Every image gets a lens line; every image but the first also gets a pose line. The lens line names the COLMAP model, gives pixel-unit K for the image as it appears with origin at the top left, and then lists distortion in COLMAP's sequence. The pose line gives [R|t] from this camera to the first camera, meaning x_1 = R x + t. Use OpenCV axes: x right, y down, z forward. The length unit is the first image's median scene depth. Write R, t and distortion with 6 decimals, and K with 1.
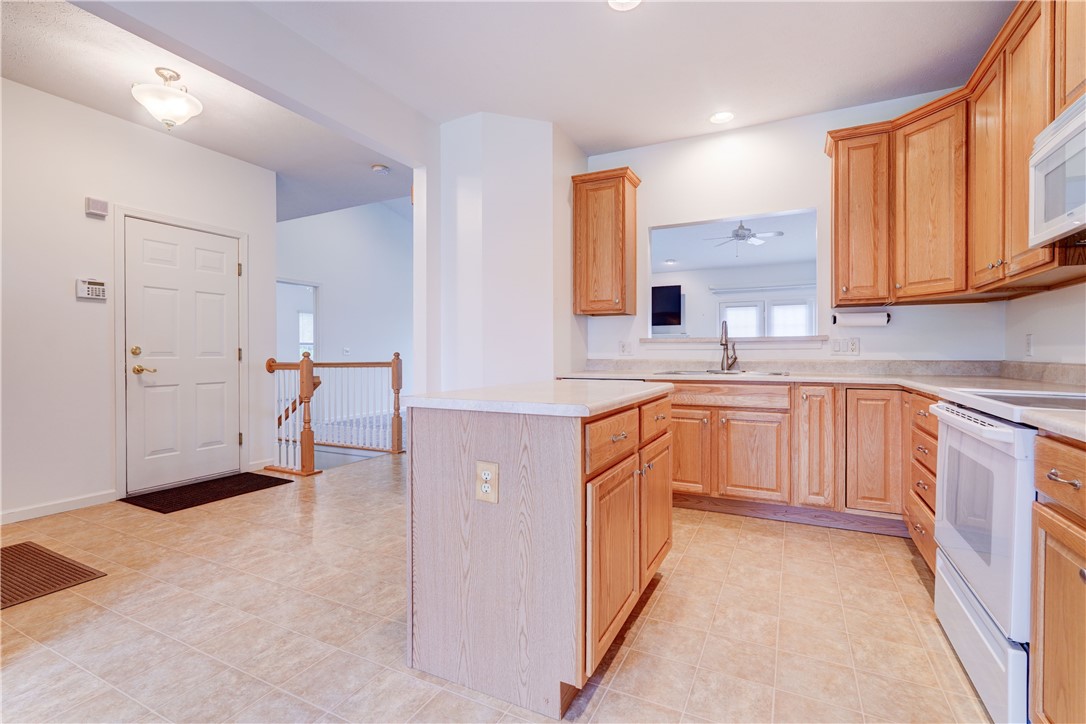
lens RADIAL K [[507.1, 0, 542.7], [0, 507.1, 360.3], [0, 0, 1]] dist [-0.001473, 0.001598]
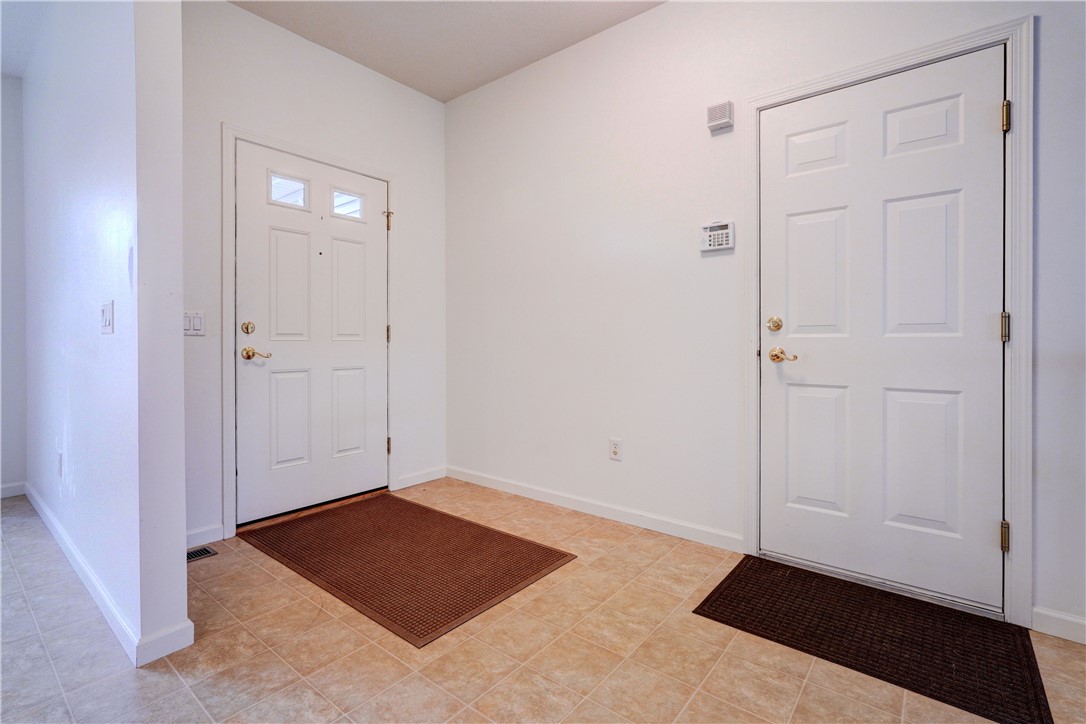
lens RADIAL K [[507.1, 0, 538.7], [0, 507.1, 338.6], [0, 0, 1]] dist [-0.001473, 0.001598]
pose [[-0.216115, 0.009720, -0.976320, -0.153566], [-0.004843, 0.999927, 0.011027, -0.006754], [0.976356, 0.007112, -0.216052, 0.910806]]
